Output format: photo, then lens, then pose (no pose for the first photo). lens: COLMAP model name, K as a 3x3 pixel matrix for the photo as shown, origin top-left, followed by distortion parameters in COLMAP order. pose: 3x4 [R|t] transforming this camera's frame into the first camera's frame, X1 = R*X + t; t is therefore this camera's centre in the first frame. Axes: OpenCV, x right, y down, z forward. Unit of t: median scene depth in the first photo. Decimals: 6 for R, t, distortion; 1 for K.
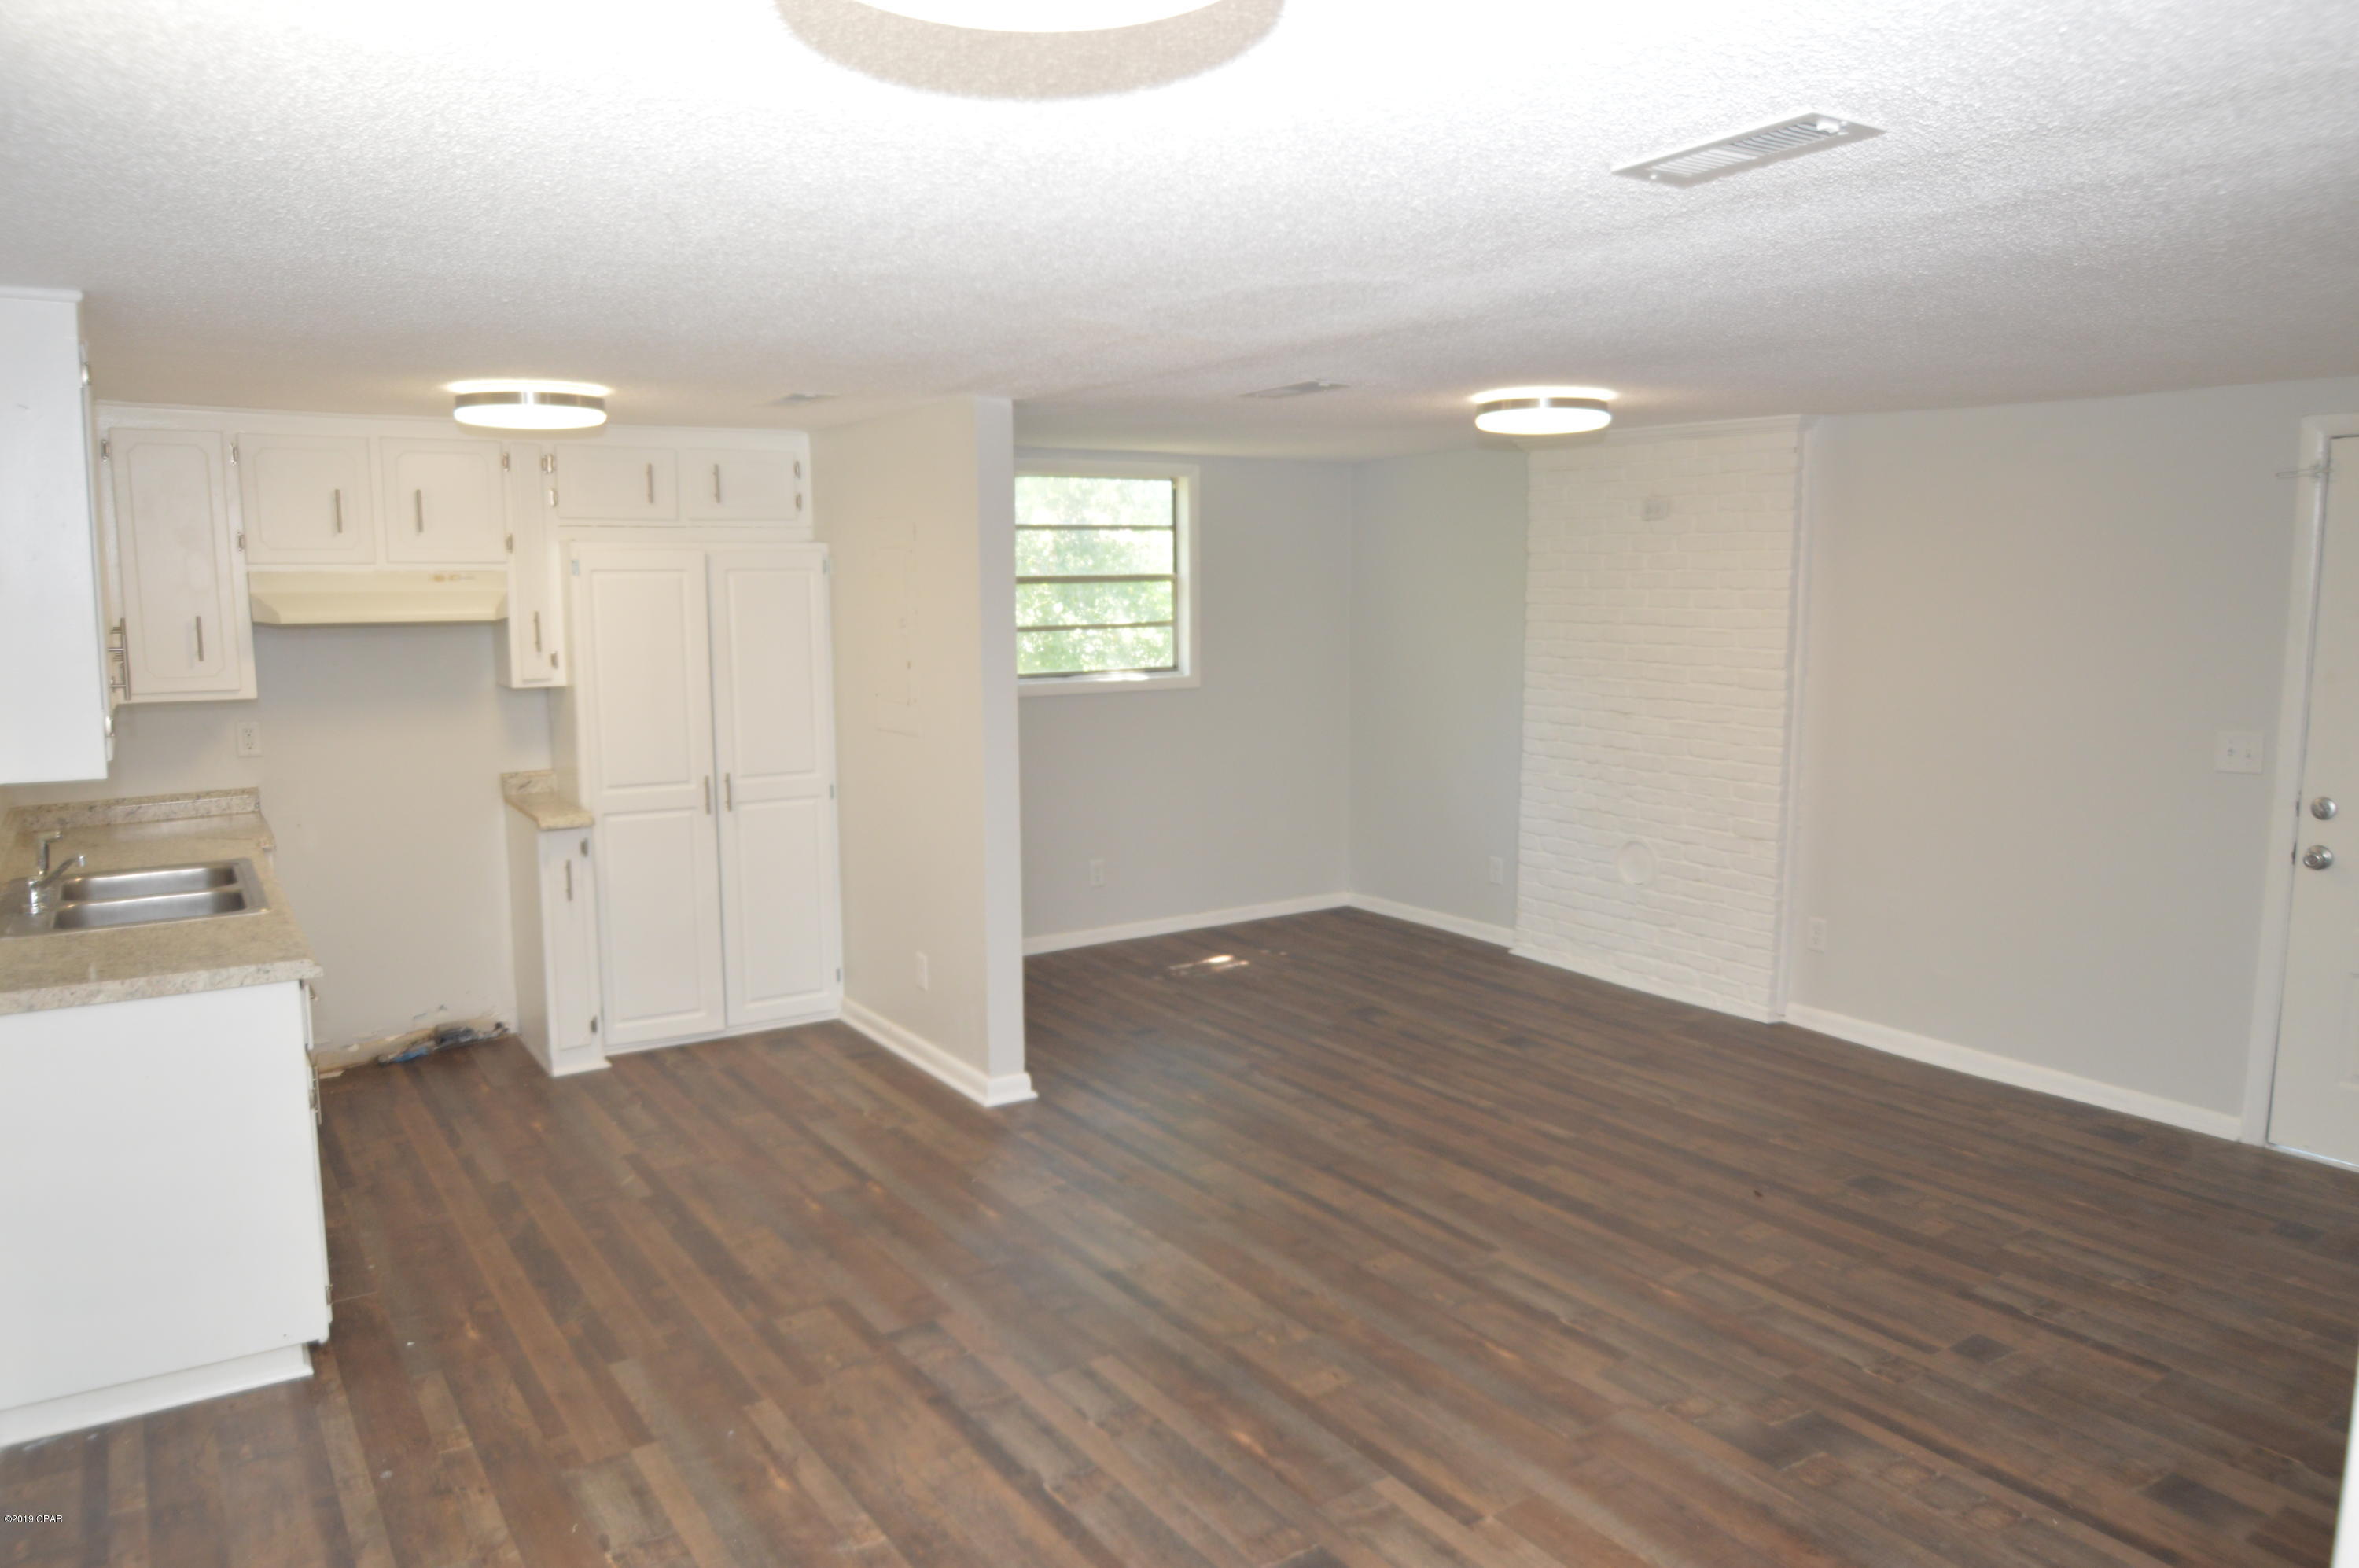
lens RADIAL K [[1554.5, 0, 1166.8], [0, 1554.5, 798.6], [0, 0, 1]] dist [-0.033488, 0.003641]
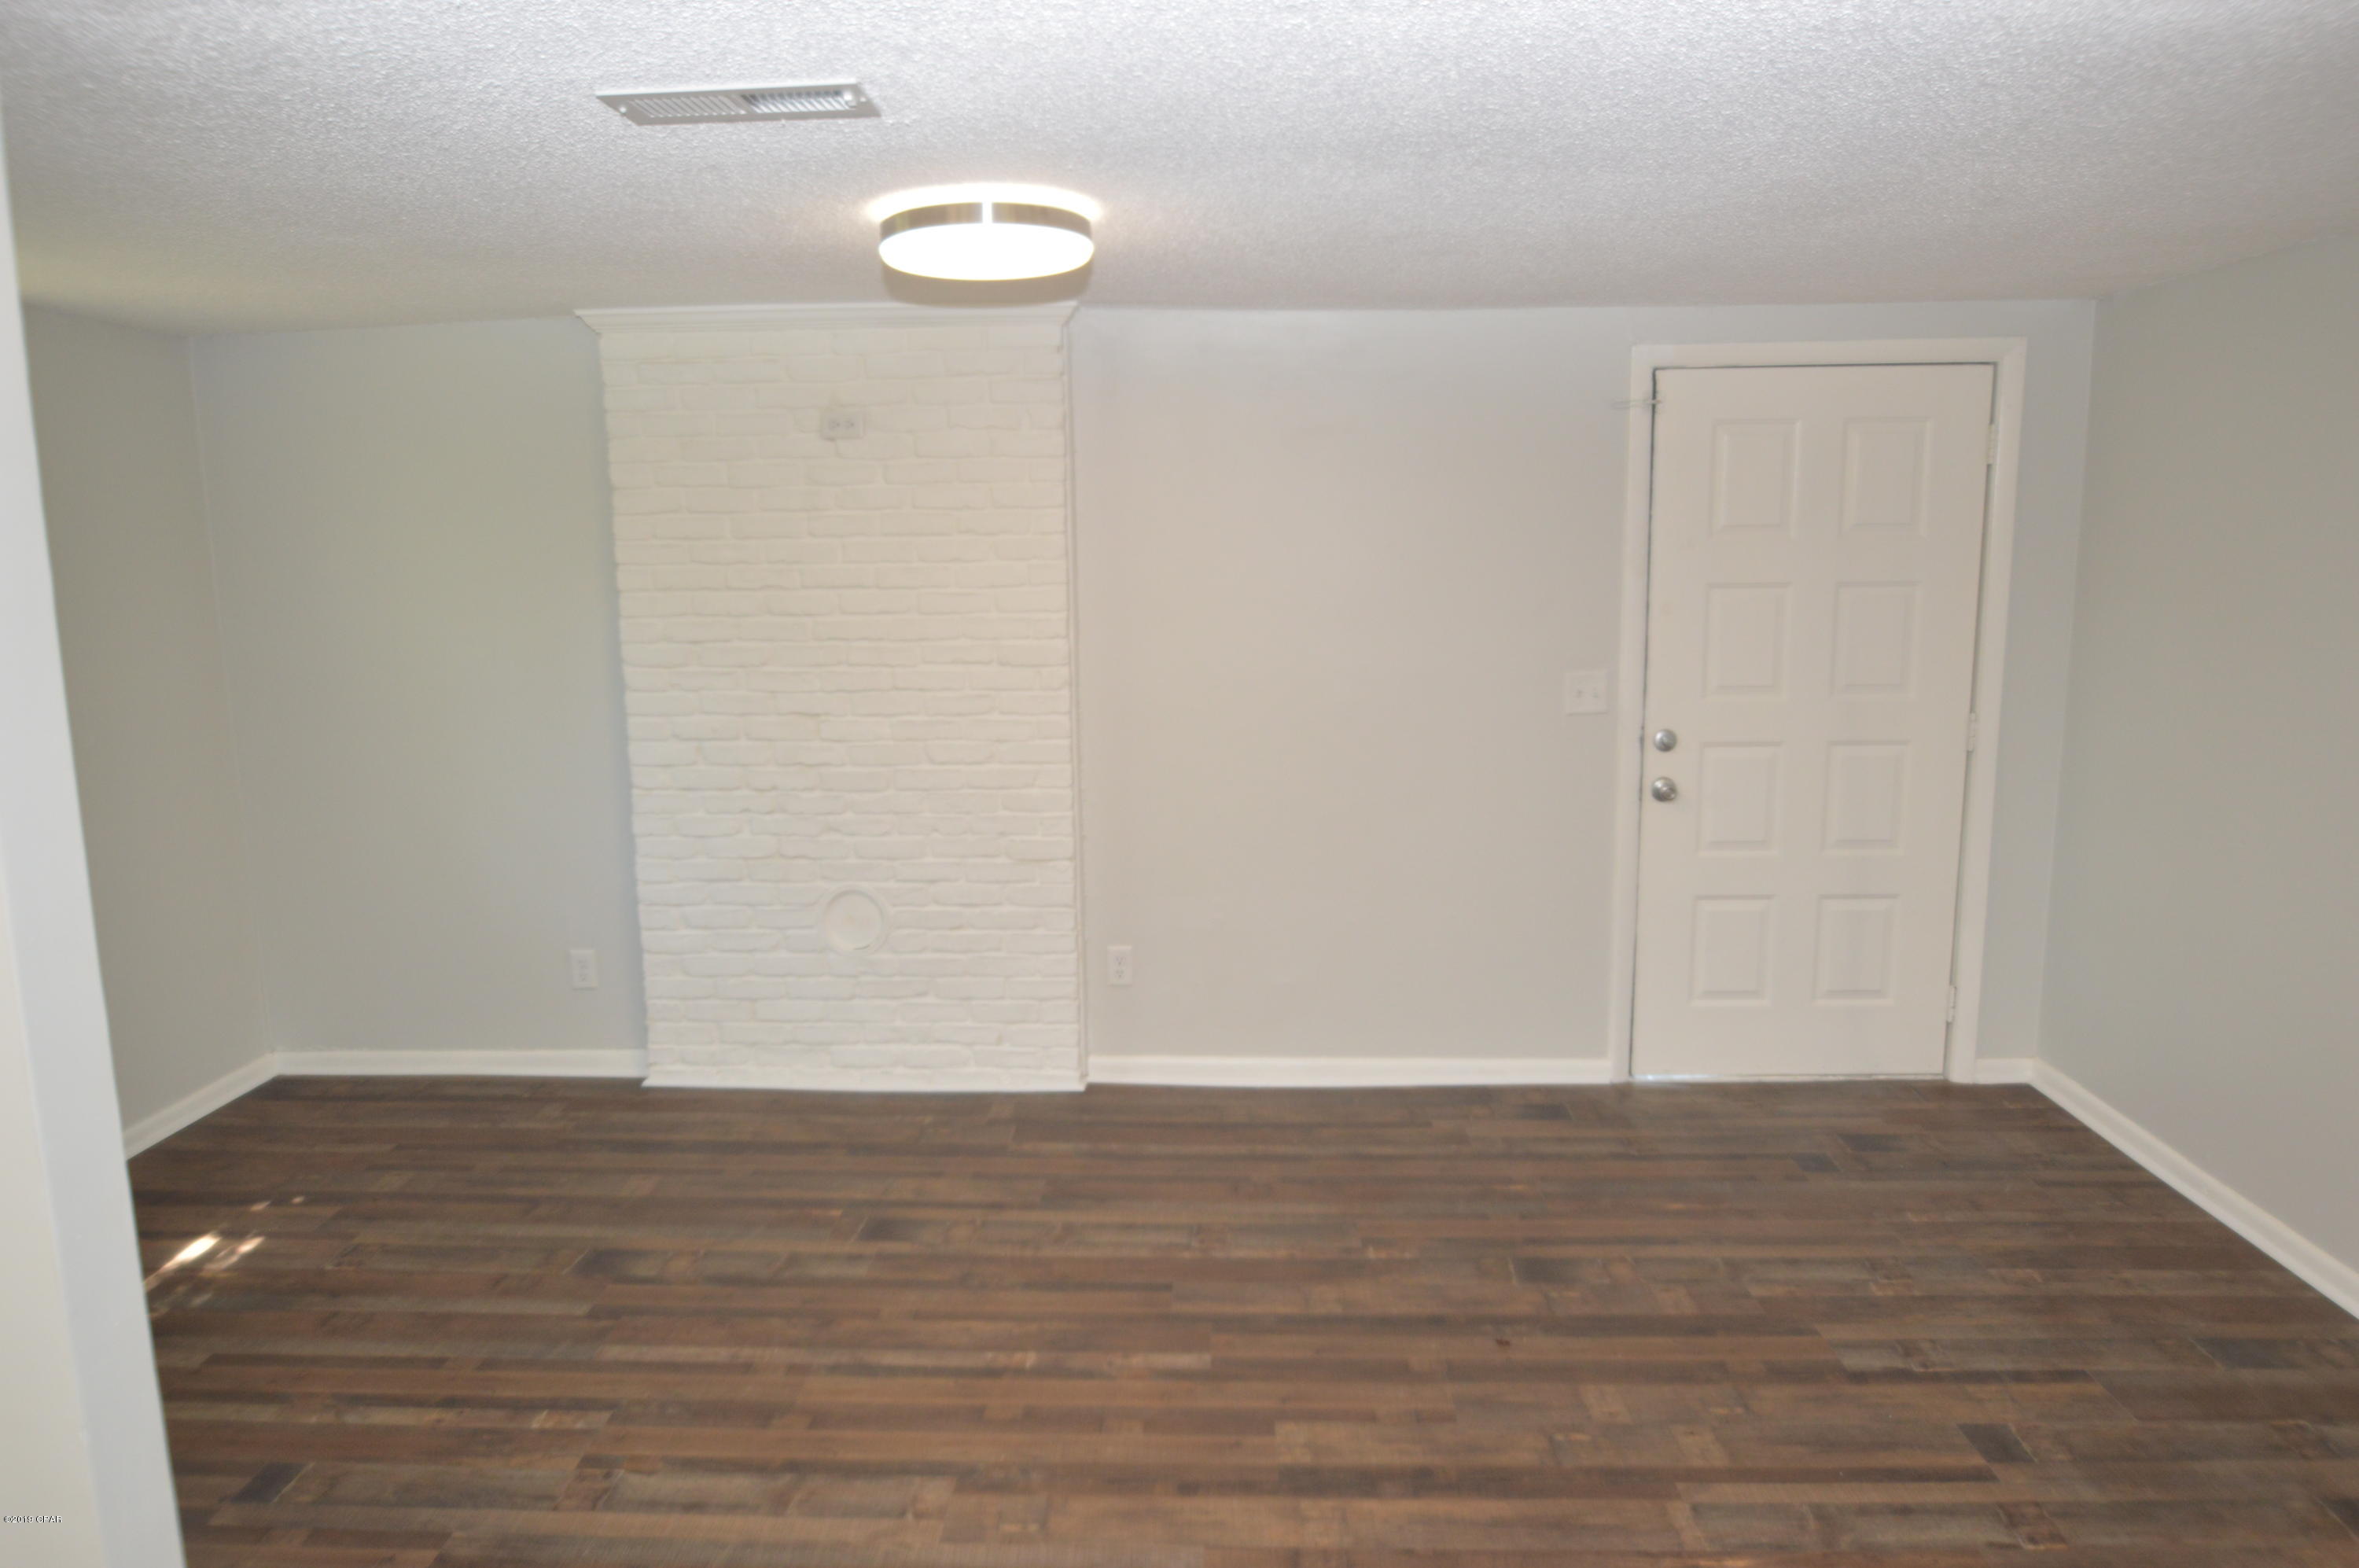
lens RADIAL K [[1554.5, 0, 1166.8], [0, 1554.5, 798.6], [0, 0, 1]] dist [-0.033488, 0.003641]
pose [[0.590219, -0.137030, 0.795528, -0.222255], [0.123279, 0.989228, 0.078932, -0.067005], [-0.797774, 0.051485, 0.600754, 0.564053]]
